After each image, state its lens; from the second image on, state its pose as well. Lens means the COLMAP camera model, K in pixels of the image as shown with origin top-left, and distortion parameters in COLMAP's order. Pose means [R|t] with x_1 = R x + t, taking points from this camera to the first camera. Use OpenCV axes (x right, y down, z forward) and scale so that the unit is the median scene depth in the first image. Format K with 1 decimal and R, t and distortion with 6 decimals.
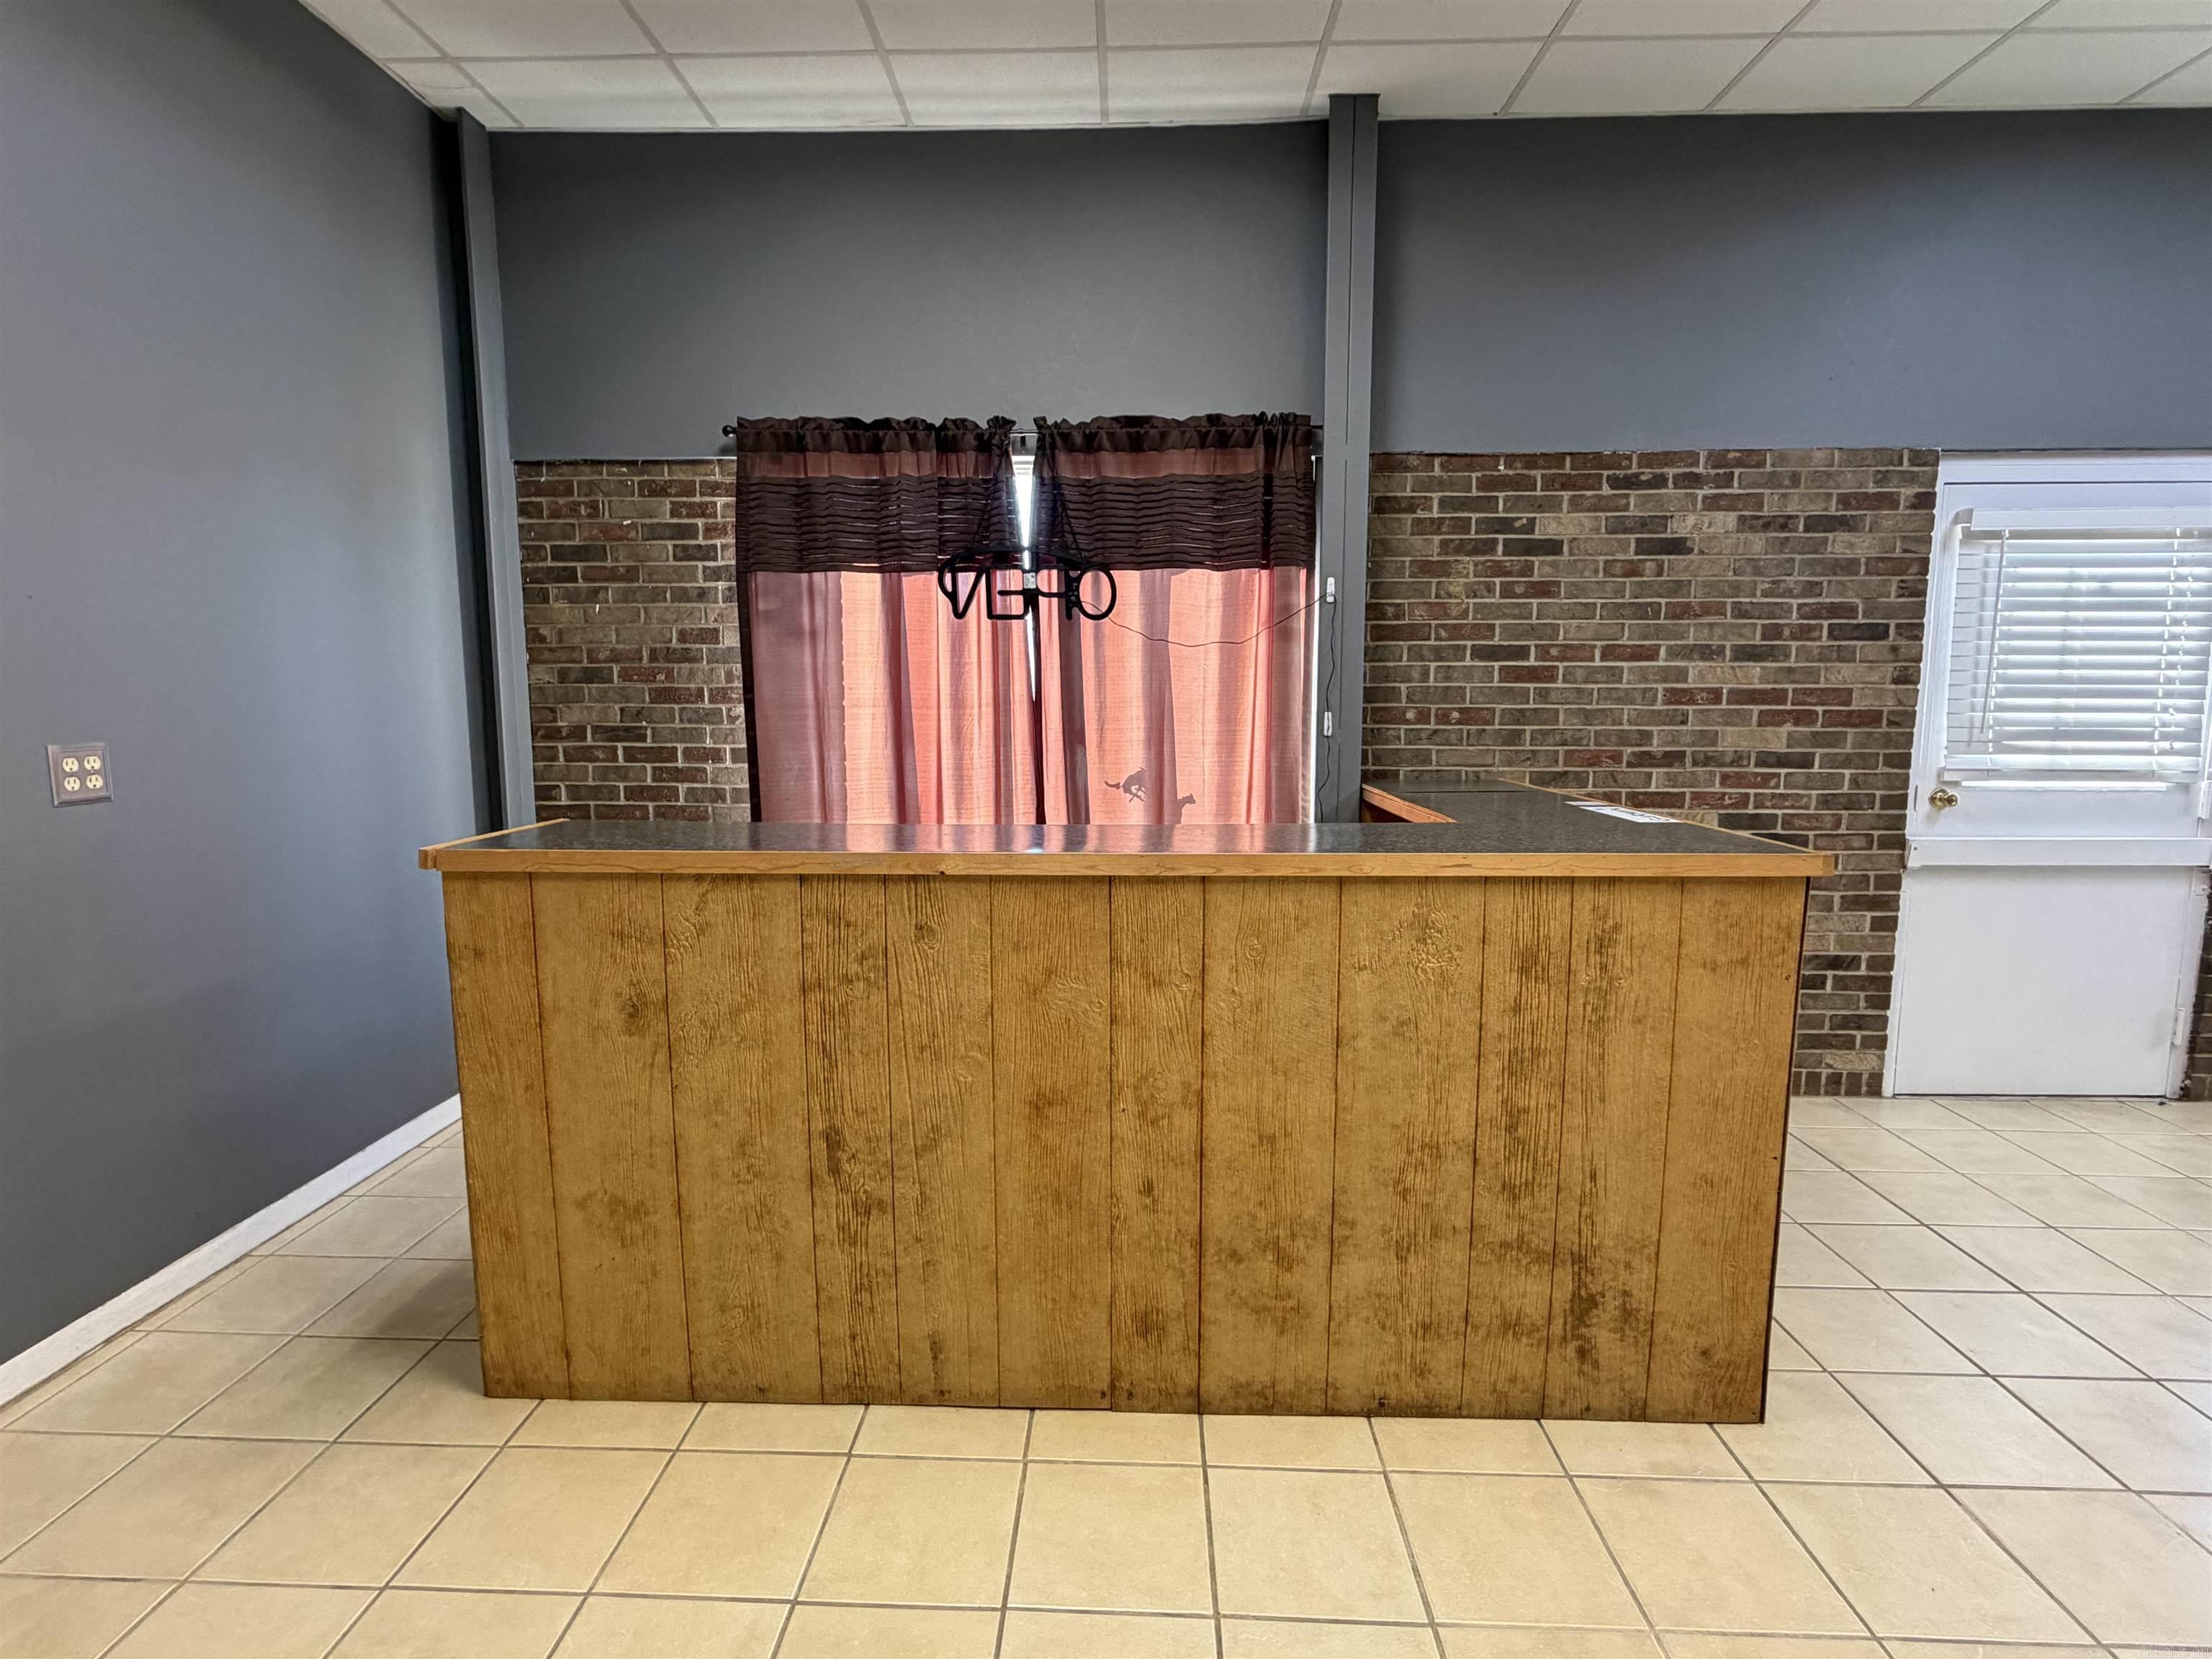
lens RADIAL K [[1092.6, 0, 1096.1], [0, 1092.6, 827.5], [0, 0, 1]] dist [0.000093, -0.000086]
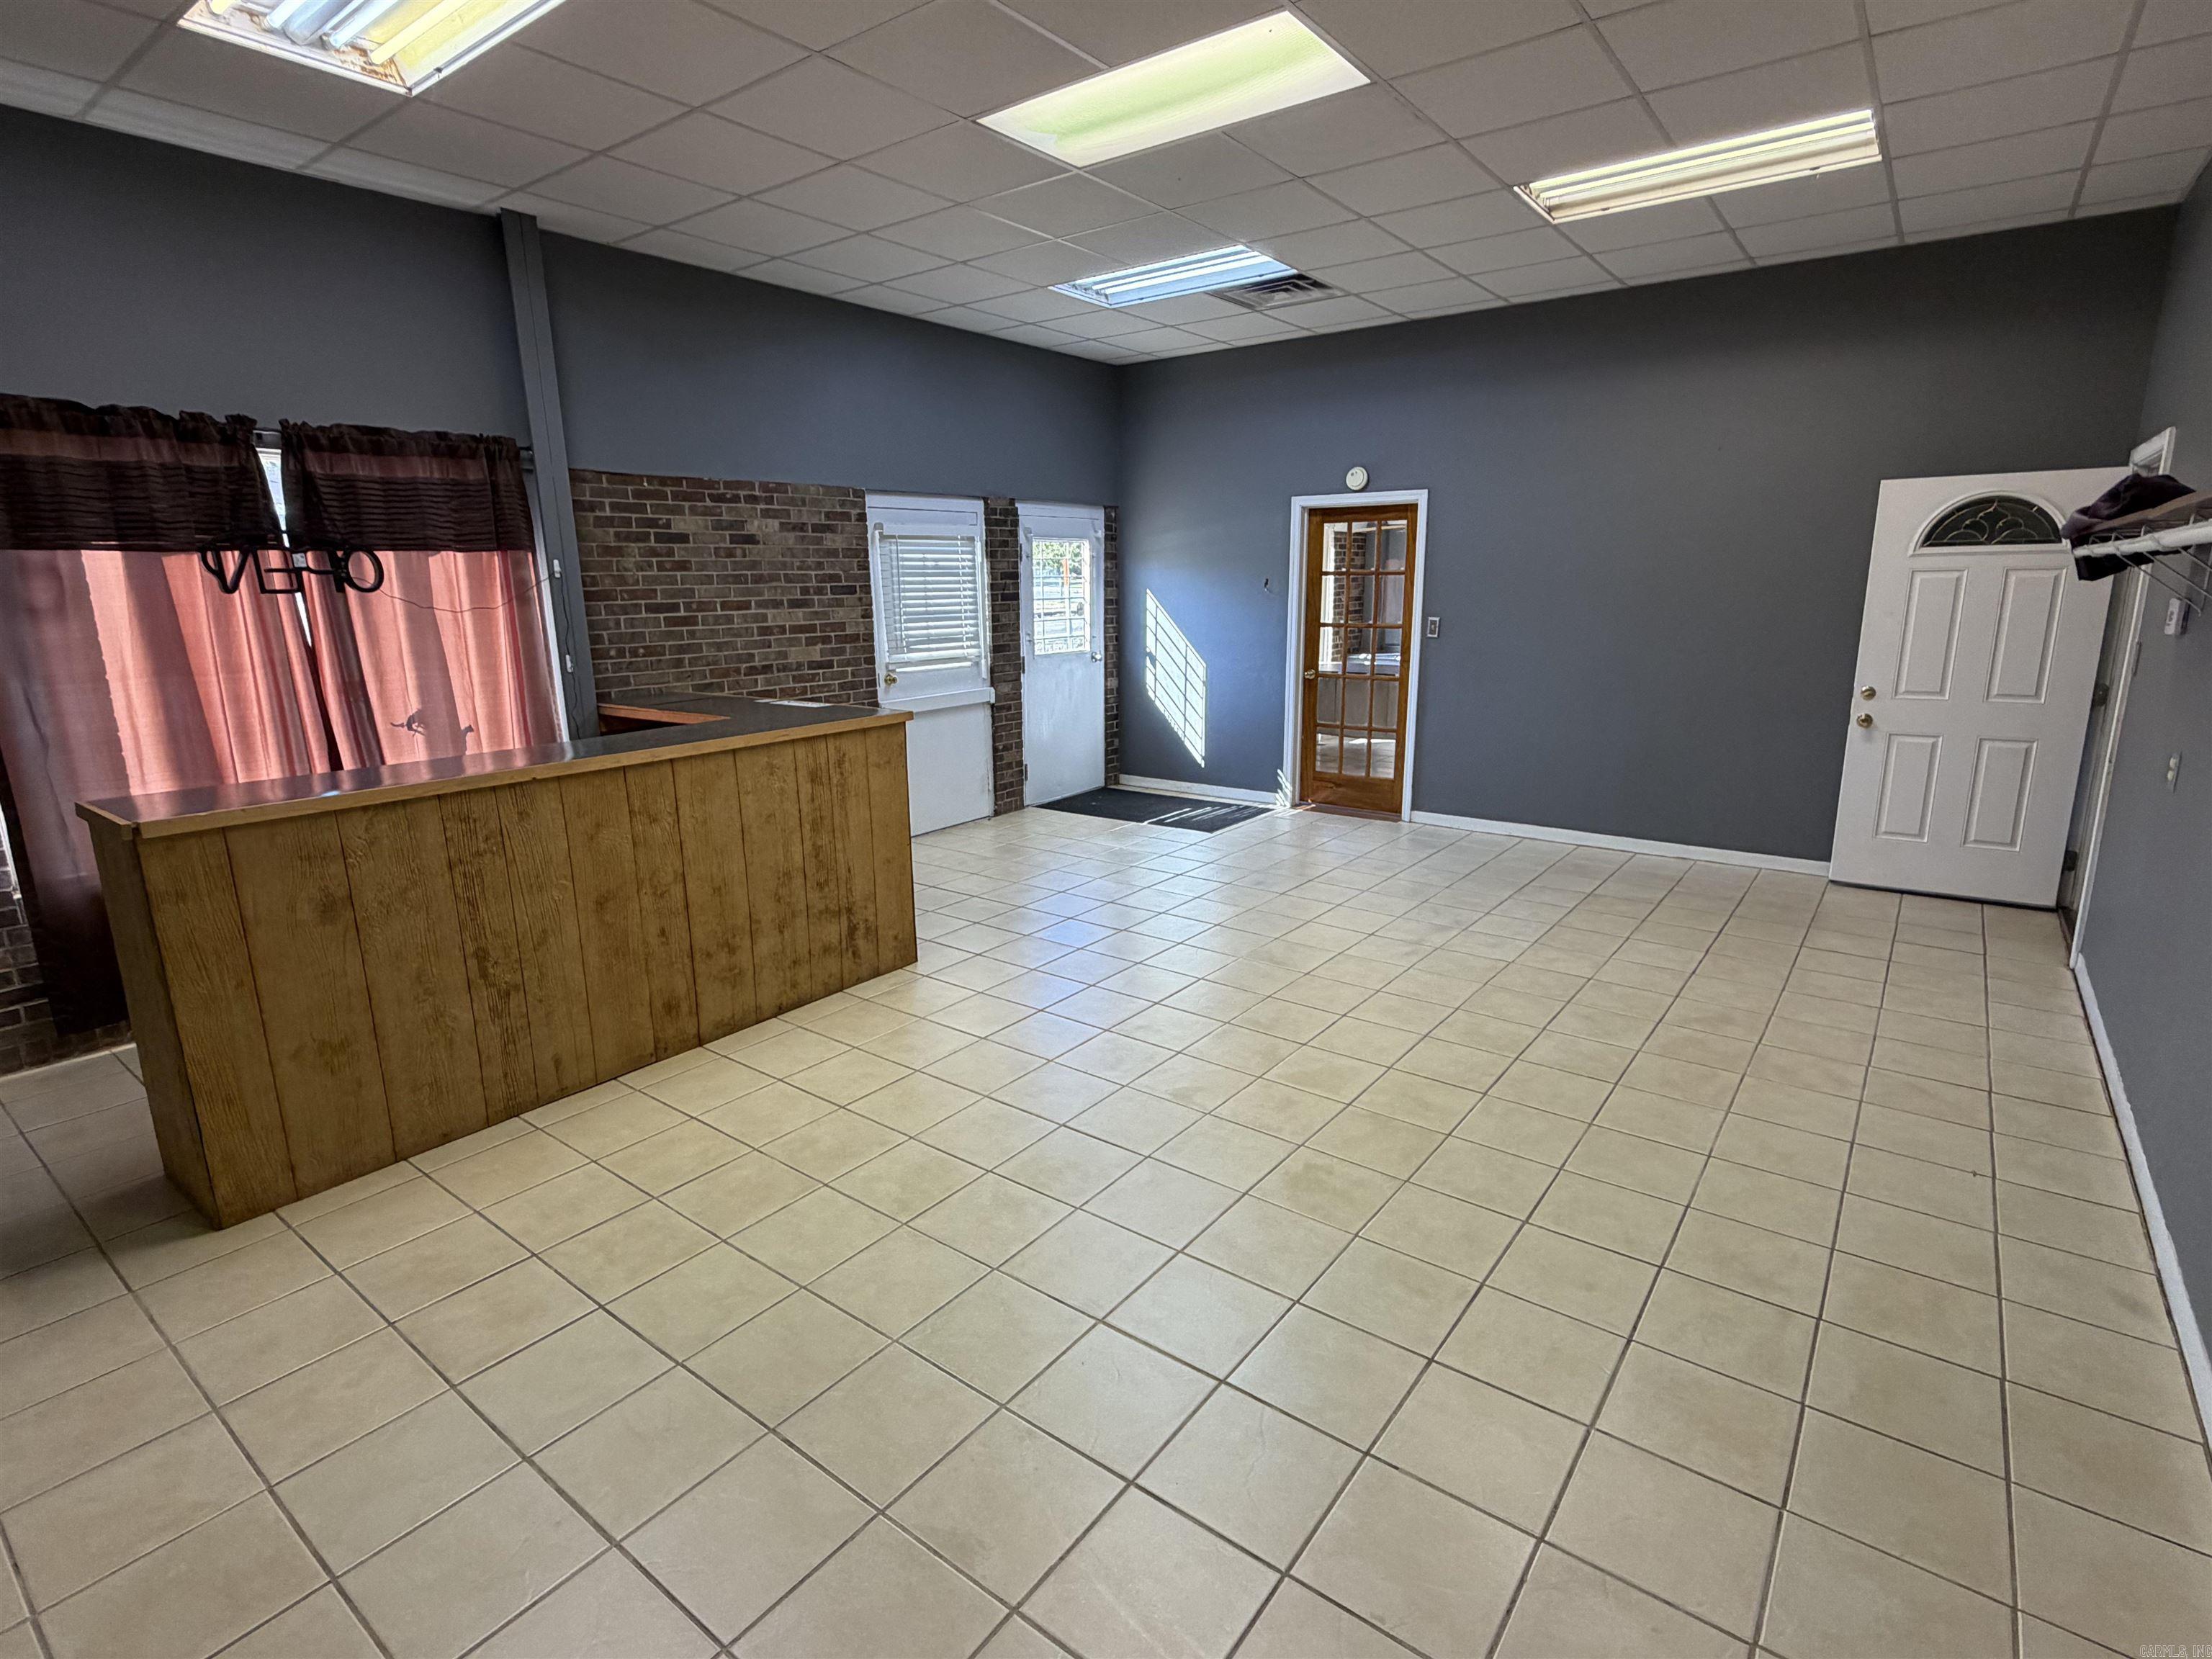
lens RADIAL K [[1095.7, 0, 1104.7], [0, 1095.7, 824.4], [0, 0, 1]] dist [0.001078, -0.000533]
pose [[0.577399, -0.189933, 0.794063, -0.554258], [0.115769, 0.981785, 0.150654, -0.023402], [-0.808213, 0.004940, 0.588869, -0.400310]]
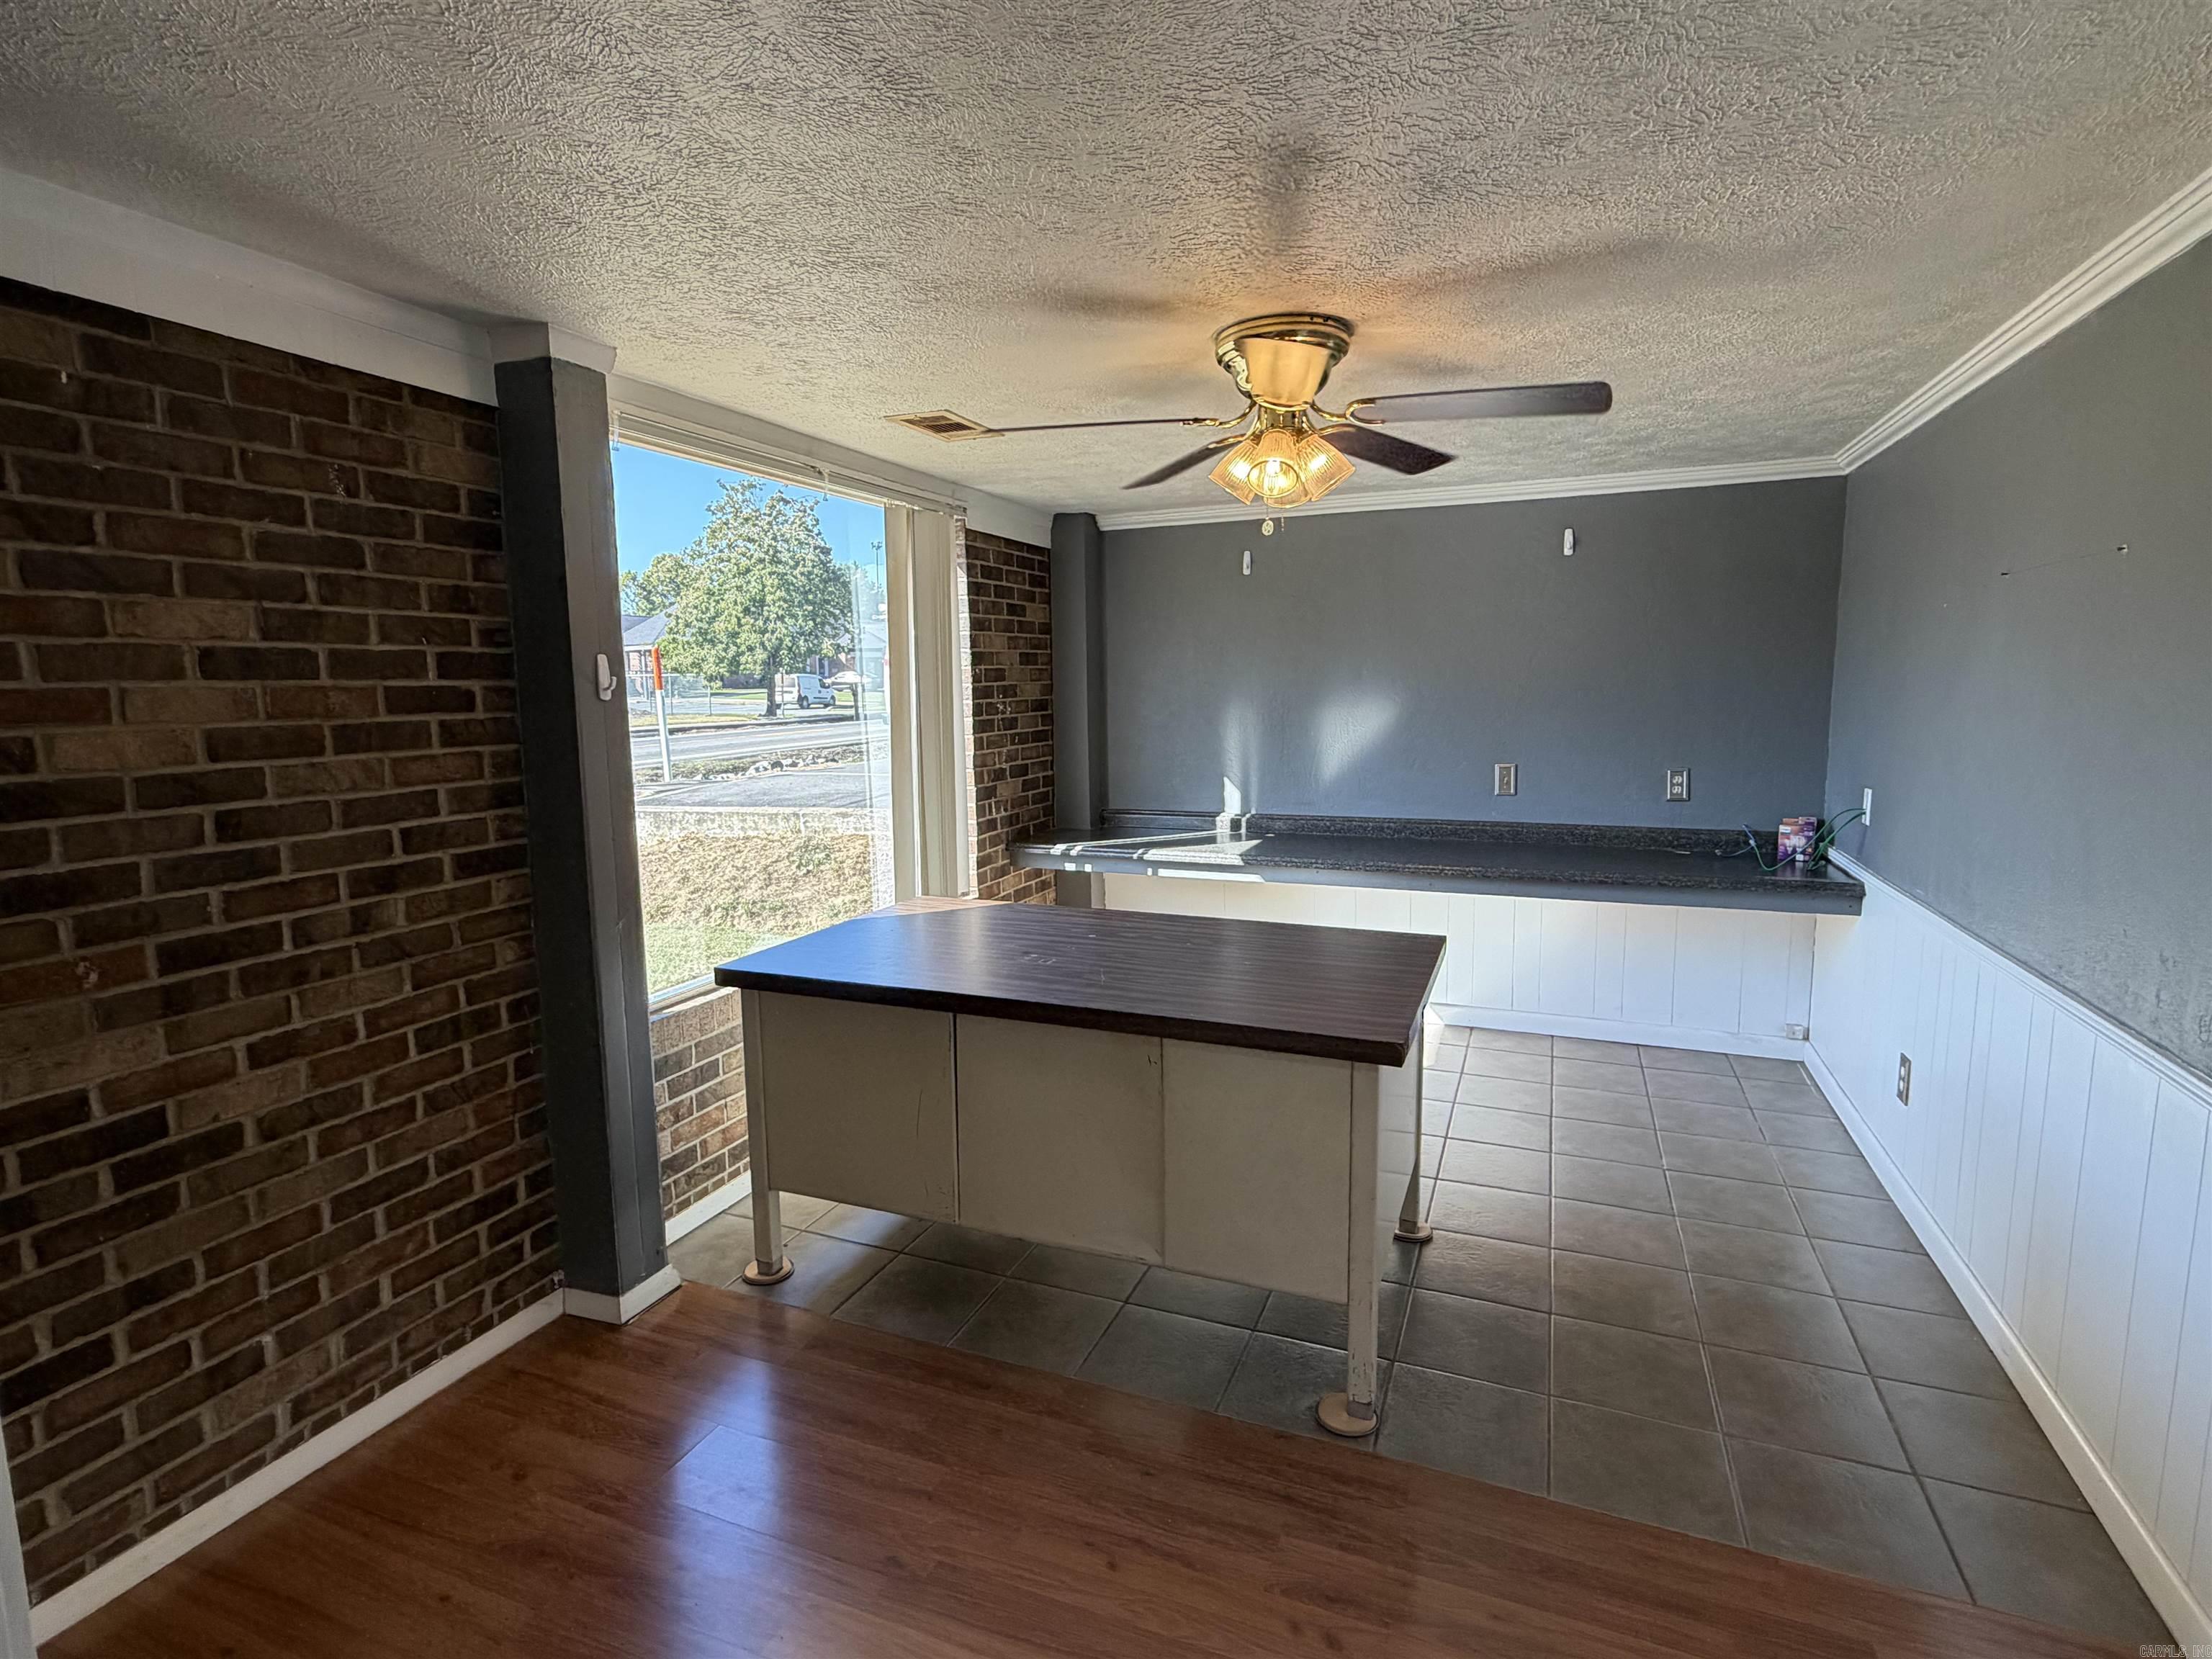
lens RADIAL K [[1095.7, 0, 1104.7], [0, 1095.7, 824.4], [0, 0, 1]] dist [0.001078, -0.000533]
pose [[0.346342, -0.127380, 0.929420, 1.422898], [0.132218, 0.987477, 0.086067, -0.066839], [-0.928744, 0.093078, 0.358846, 0.390122]]
